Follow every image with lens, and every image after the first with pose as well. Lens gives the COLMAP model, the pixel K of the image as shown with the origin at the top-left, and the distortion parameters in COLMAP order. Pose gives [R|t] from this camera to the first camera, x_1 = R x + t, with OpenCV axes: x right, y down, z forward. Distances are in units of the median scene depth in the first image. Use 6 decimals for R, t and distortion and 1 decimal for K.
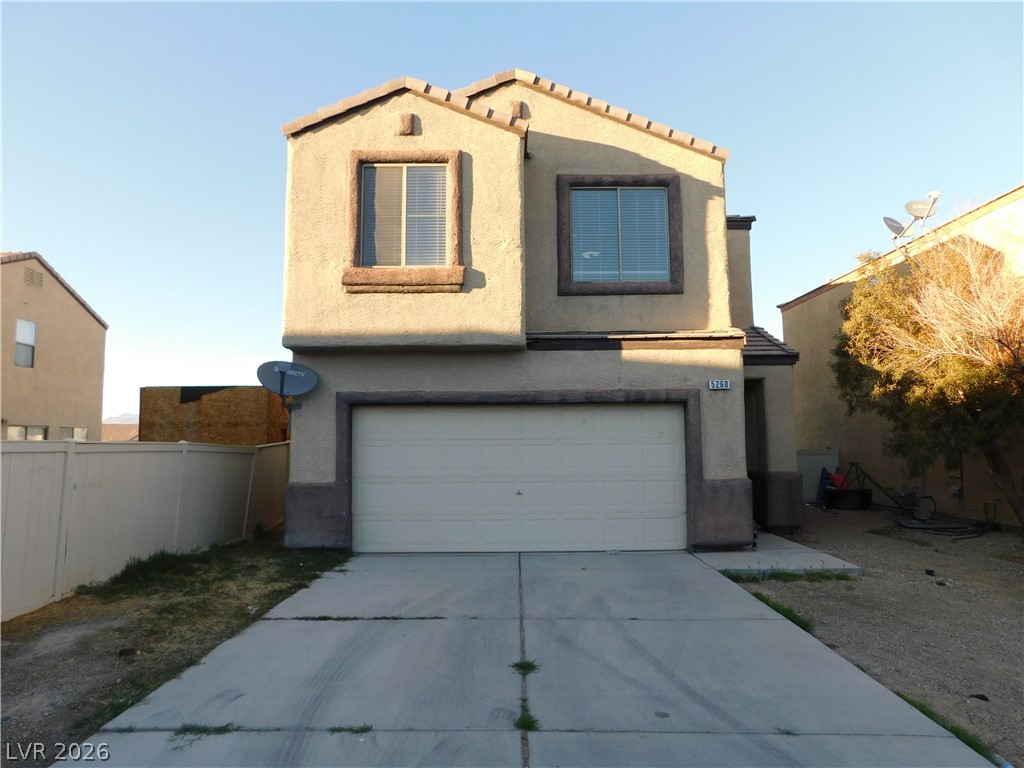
lens RADIAL K [[678.8, 0, 506.8], [0, 678.8, 383.1], [0, 0, 1]] dist [-0.067745, 0.059331]
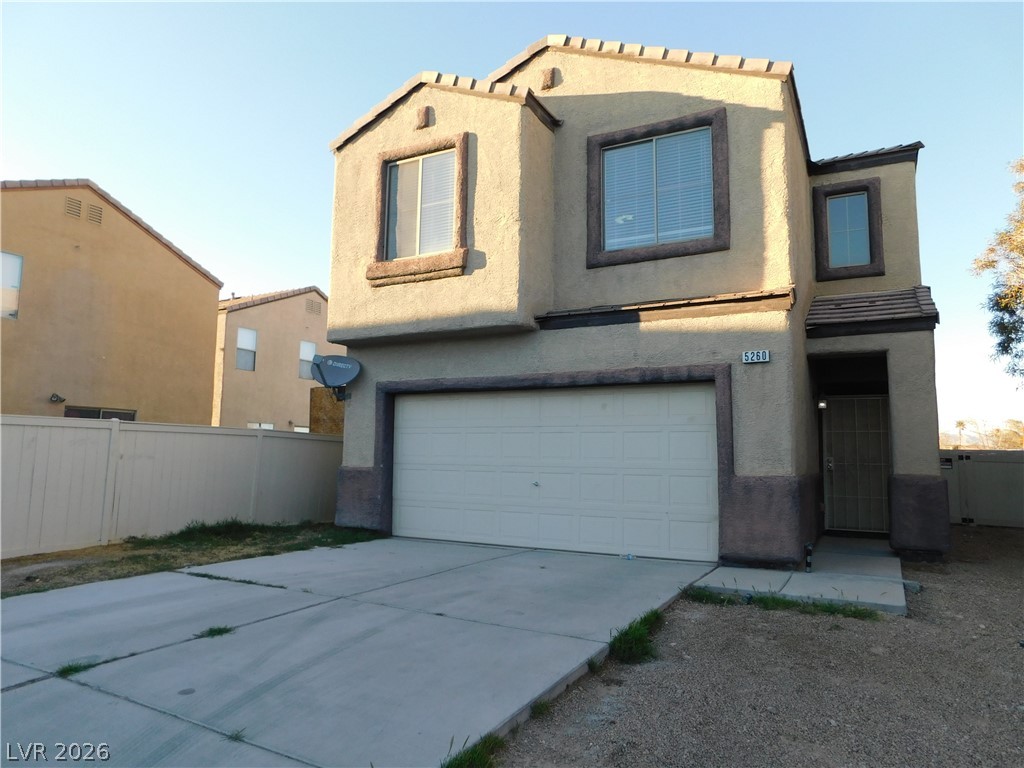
lens RADIAL K [[678.8, 0, 512.1], [0, 678.8, 382.0], [0, 0, 1]] dist [-0.067745, 0.059331]
pose [[0.879231, -0.033017, -0.475250, 0.439087], [0.024051, 0.999400, -0.024936, 0.044763], [0.475788, 0.010494, 0.879497, 0.168989]]
